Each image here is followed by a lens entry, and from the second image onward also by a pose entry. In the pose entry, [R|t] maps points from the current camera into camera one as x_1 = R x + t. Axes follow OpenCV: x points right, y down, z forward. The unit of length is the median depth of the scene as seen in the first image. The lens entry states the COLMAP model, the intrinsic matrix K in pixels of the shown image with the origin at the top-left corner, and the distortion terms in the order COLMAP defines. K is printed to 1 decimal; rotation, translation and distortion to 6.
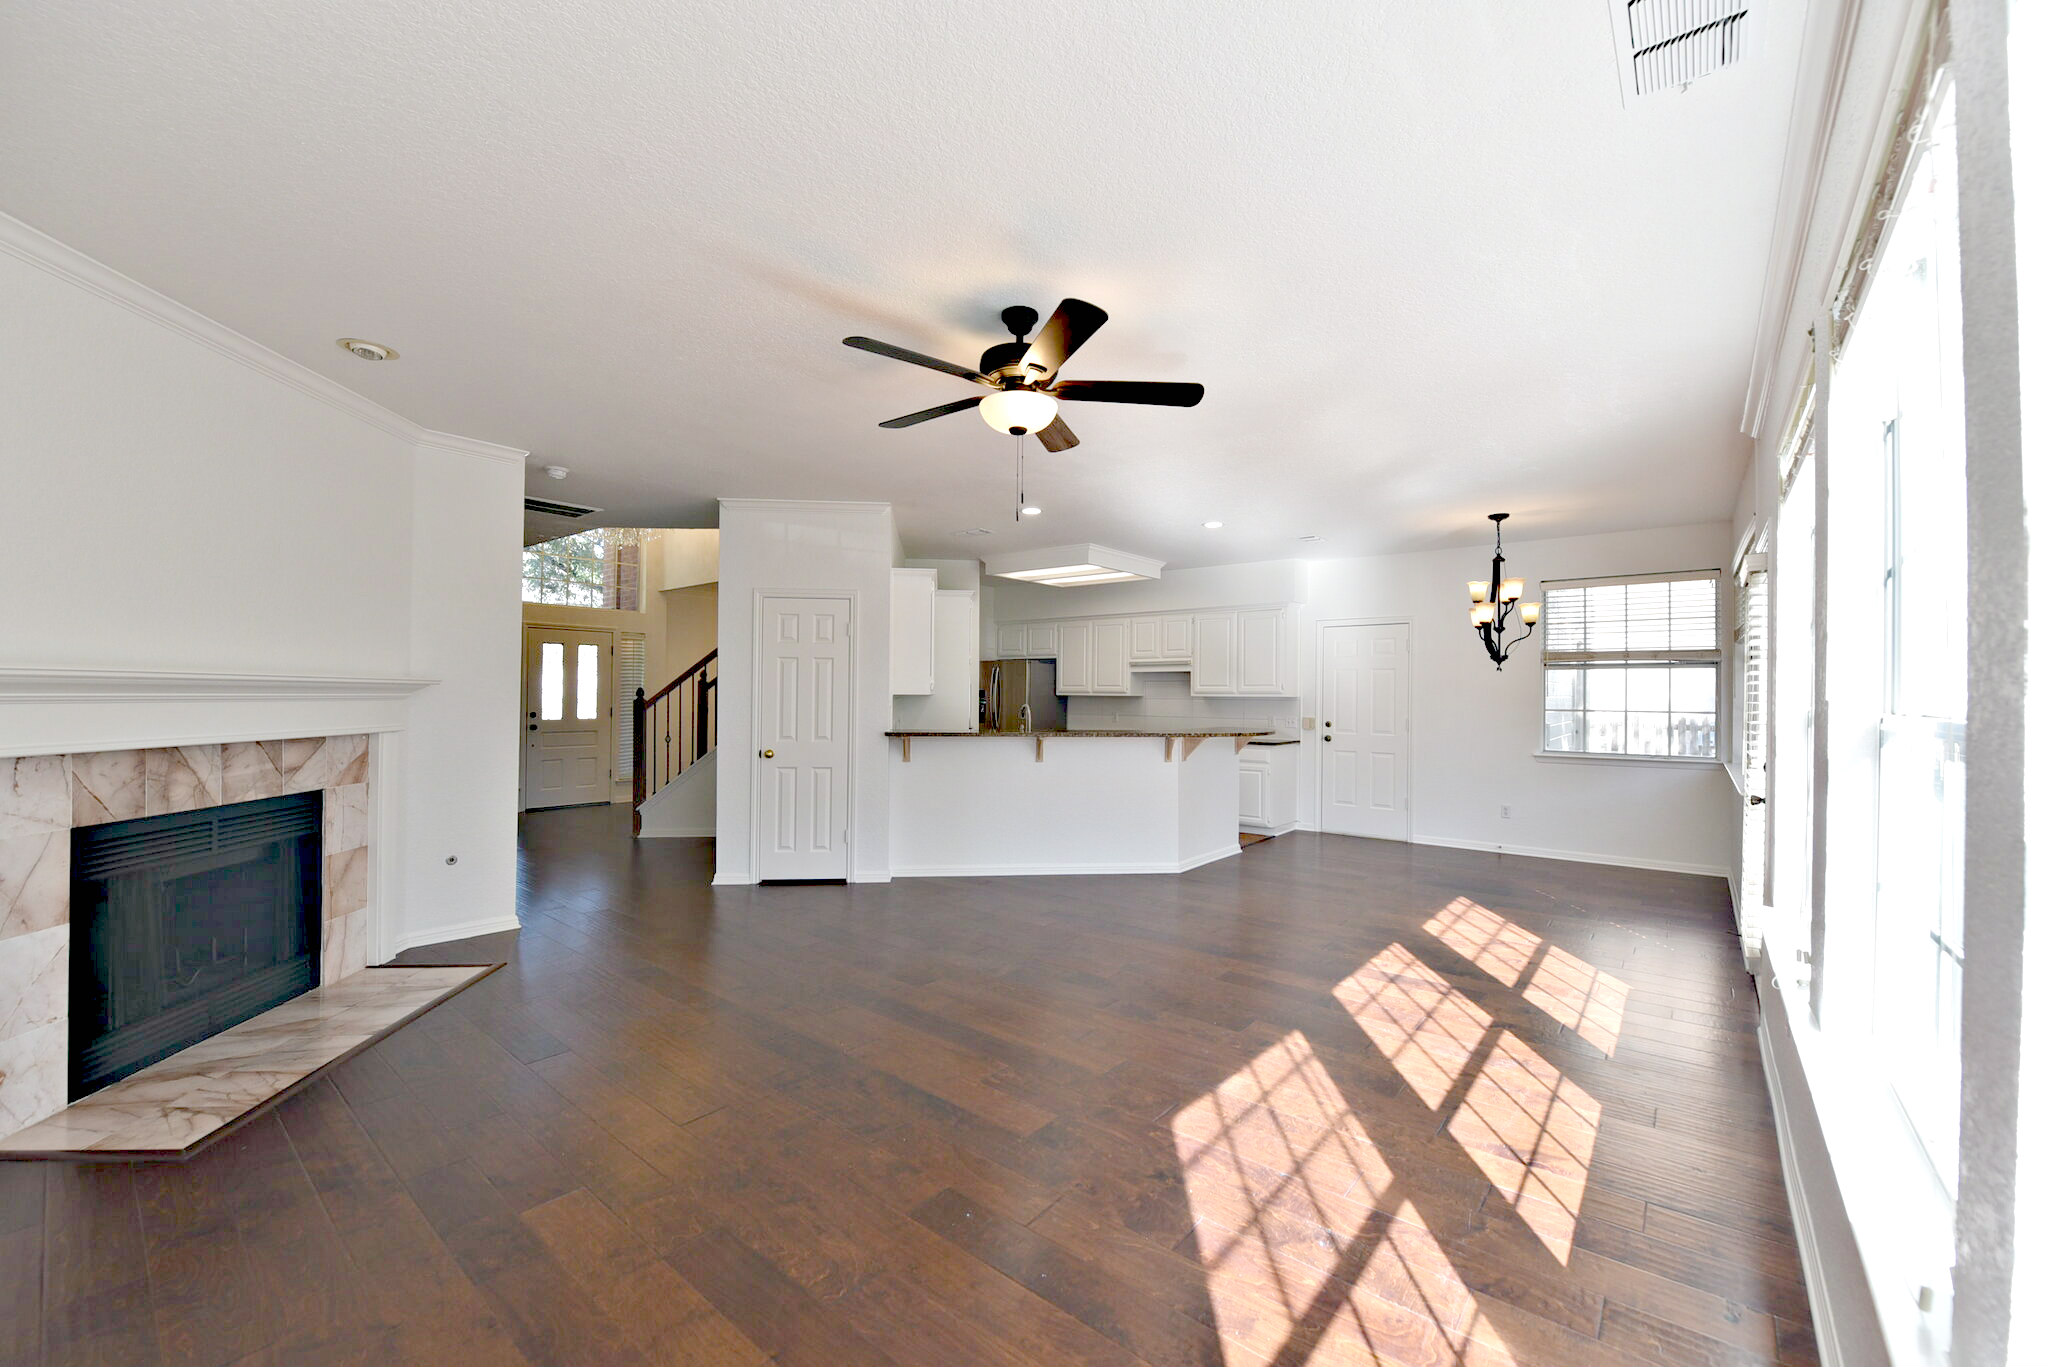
lens RADIAL K [[819.0, 0, 1025.9], [0, 819.0, 694.0], [0, 0, 1]] dist [-0.017788, -0.000964]
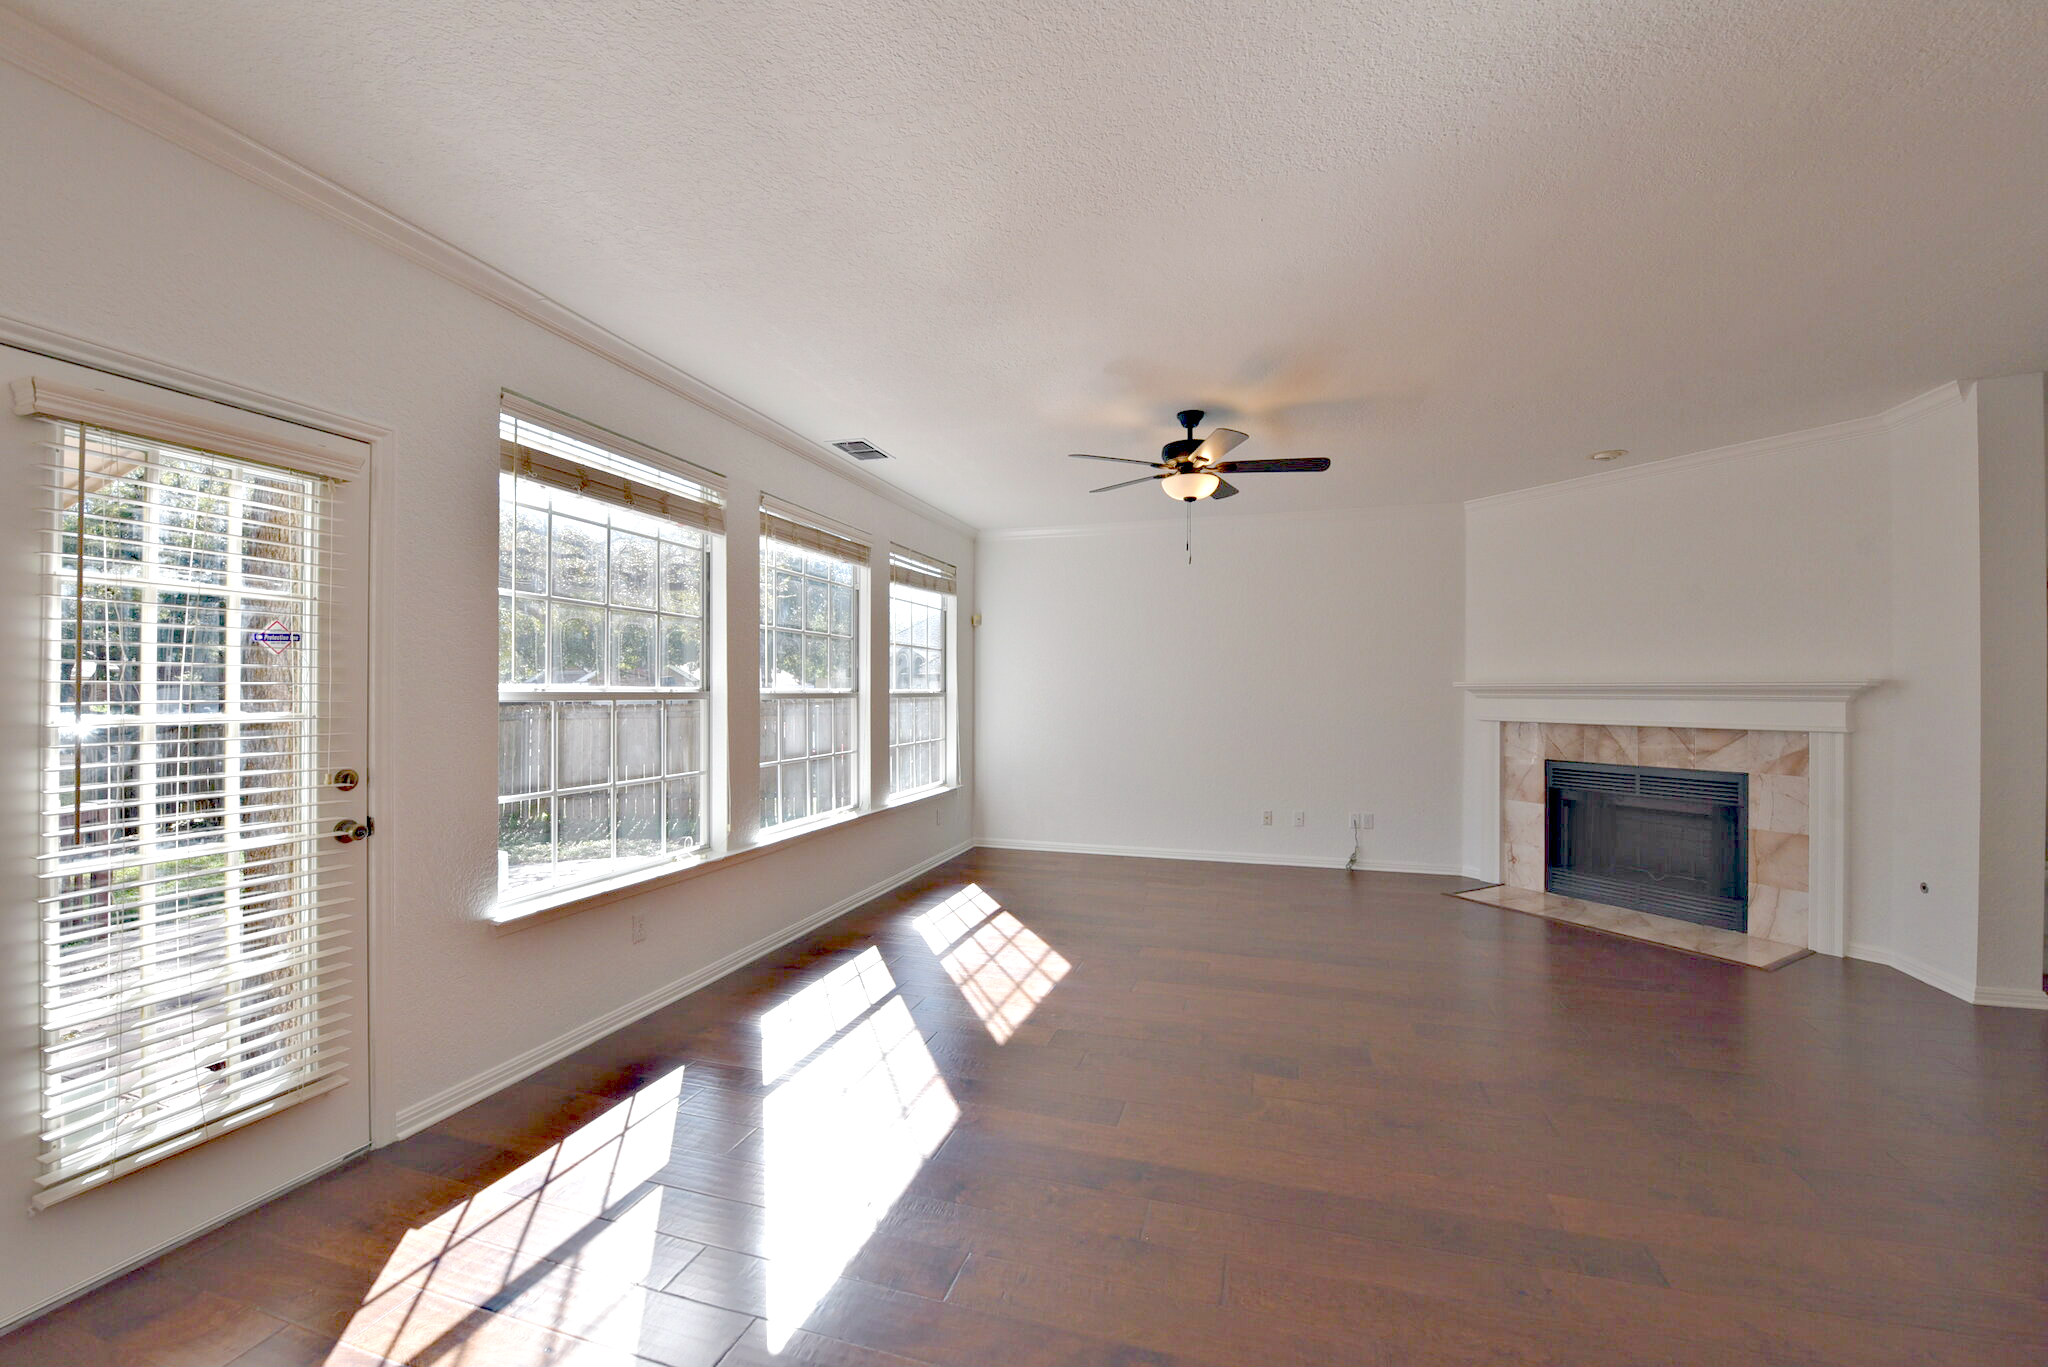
lens RADIAL K [[819.0, 0, 1025.6], [0, 819.0, 677.2], [0, 0, 1]] dist [-0.017788, -0.000964]
pose [[-0.923859, -0.019097, -0.382257, 0.665861], [-0.011806, 0.999701, -0.021411, 0.012307], [0.382551, -0.015268, -0.923808, 1.860628]]
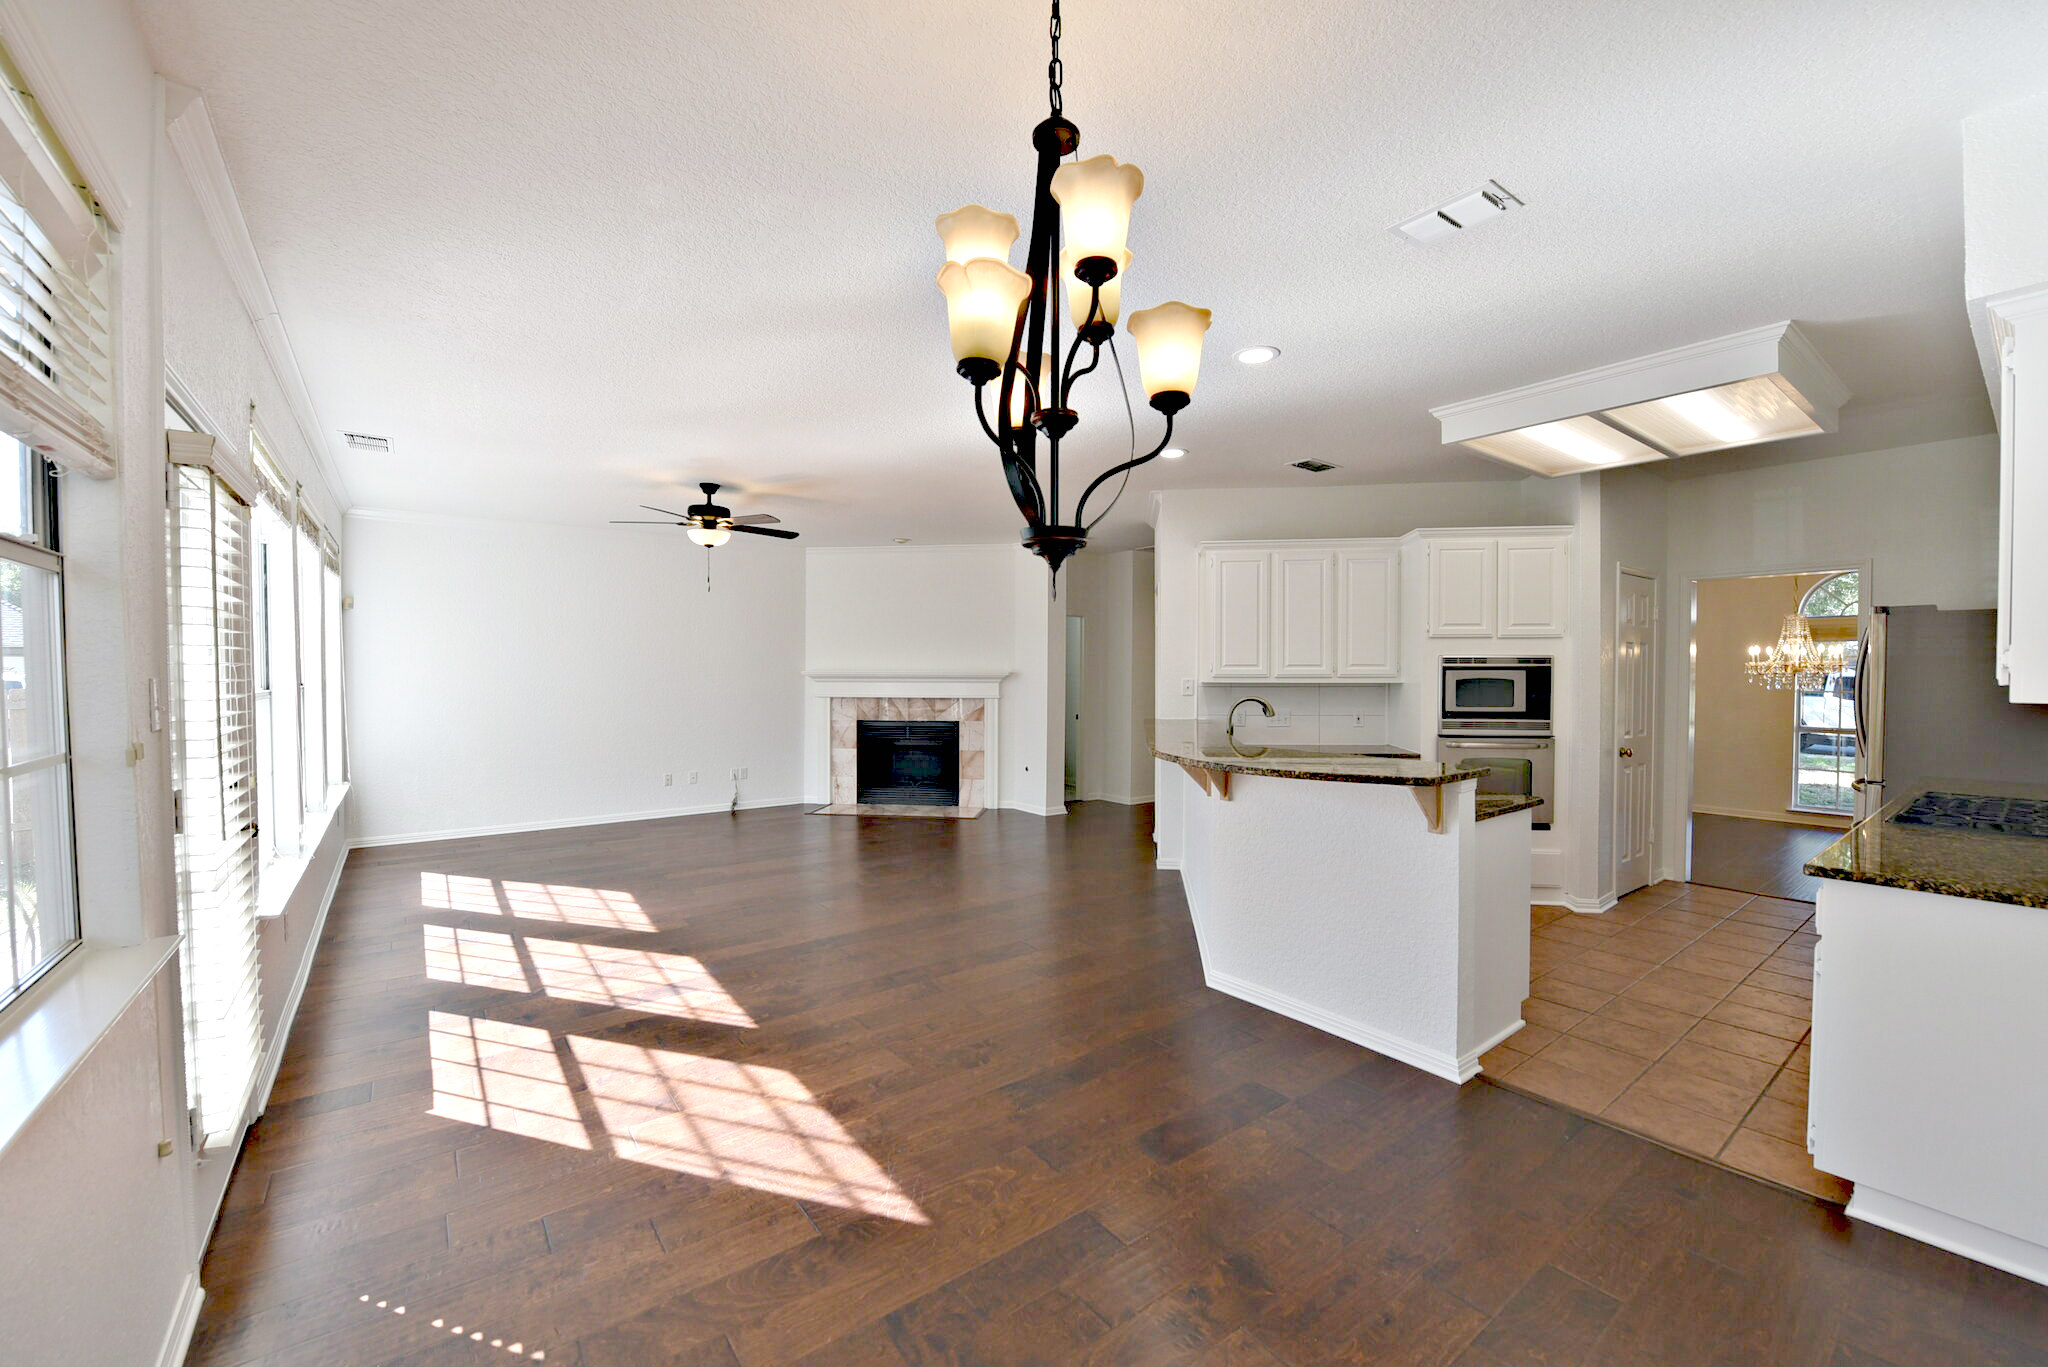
lens RADIAL K [[819.0, 0, 1029.1], [0, 819.0, 689.7], [0, 0, 1]] dist [-0.017788, -0.000964]
pose [[-0.230326, 0.013443, -0.973021, 1.473605], [-0.001665, 0.999898, 0.014209, -0.006009], [0.973112, 0.004892, -0.230280, 1.880805]]
